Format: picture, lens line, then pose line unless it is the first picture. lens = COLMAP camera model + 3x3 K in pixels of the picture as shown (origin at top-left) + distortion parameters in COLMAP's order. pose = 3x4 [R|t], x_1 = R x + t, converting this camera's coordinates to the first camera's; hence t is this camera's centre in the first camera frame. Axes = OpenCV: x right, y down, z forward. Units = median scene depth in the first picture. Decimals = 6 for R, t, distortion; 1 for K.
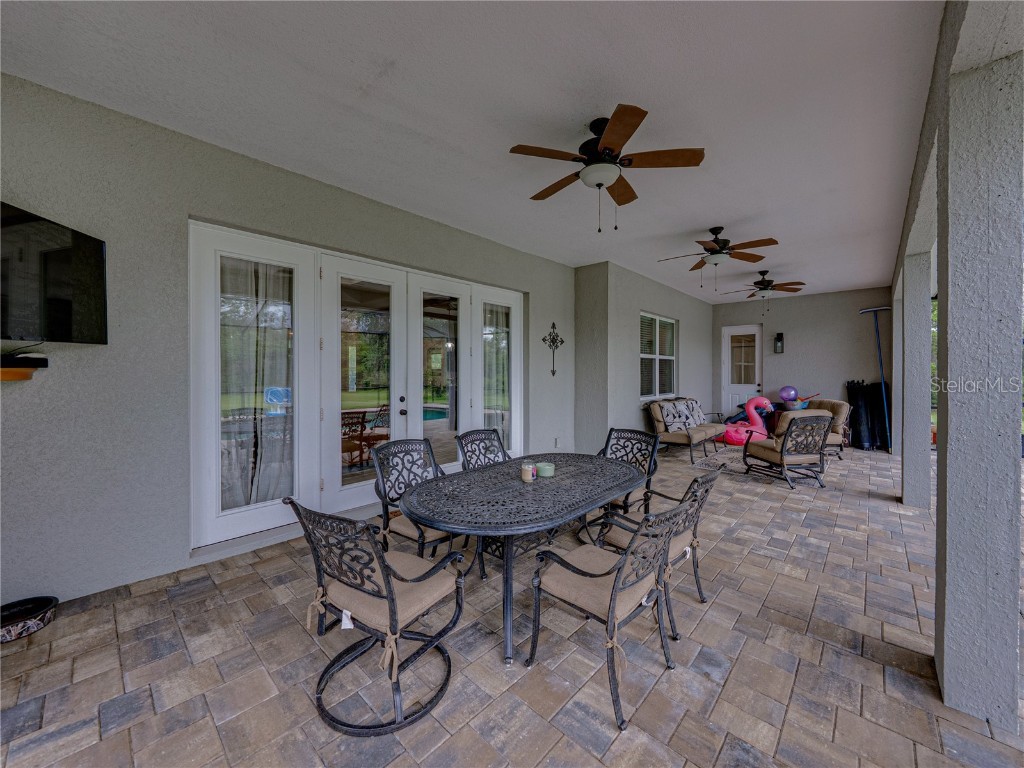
lens RADIAL K [[397.0, 0, 511.5], [0, 397.0, 373.7], [0, 0, 1]] dist [-0.004679, -0.000207]
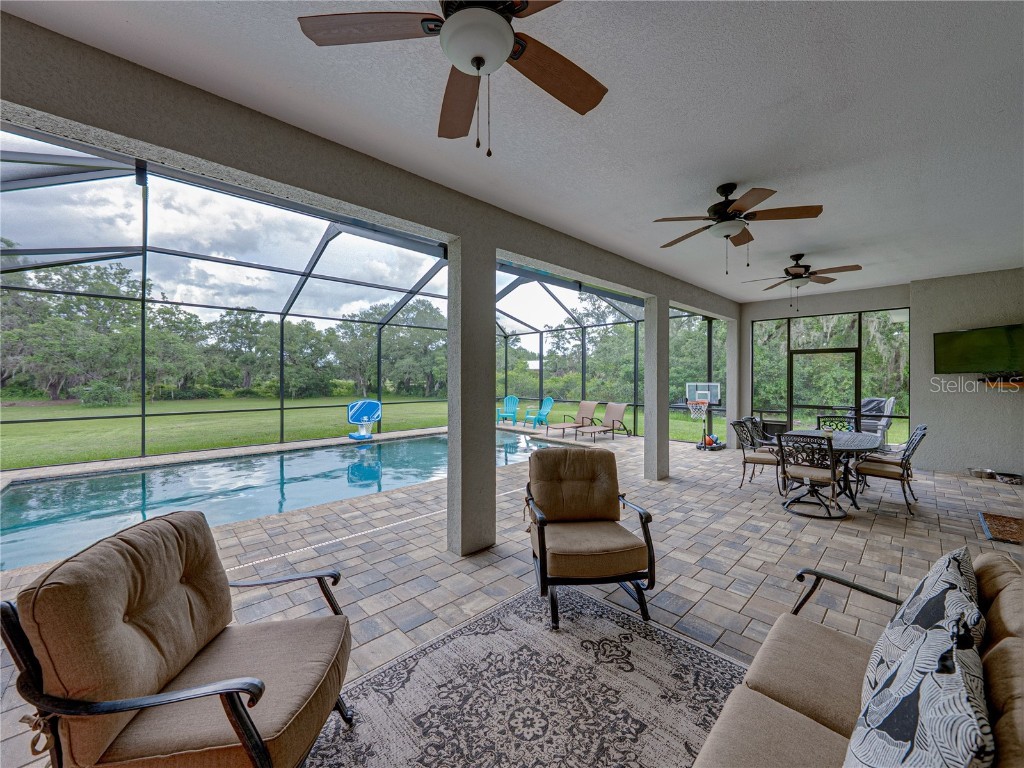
lens RADIAL K [[397.0, 0, 509.9], [0, 397.0, 378.4], [0, 0, 1]] dist [-0.001154, -0.000387]
pose [[-0.997474, -0.002794, 0.070975, 0.611743], [-0.002088, 0.999948, 0.010016, -0.019264], [-0.070999, 0.009842, -0.997428, 1.248381]]
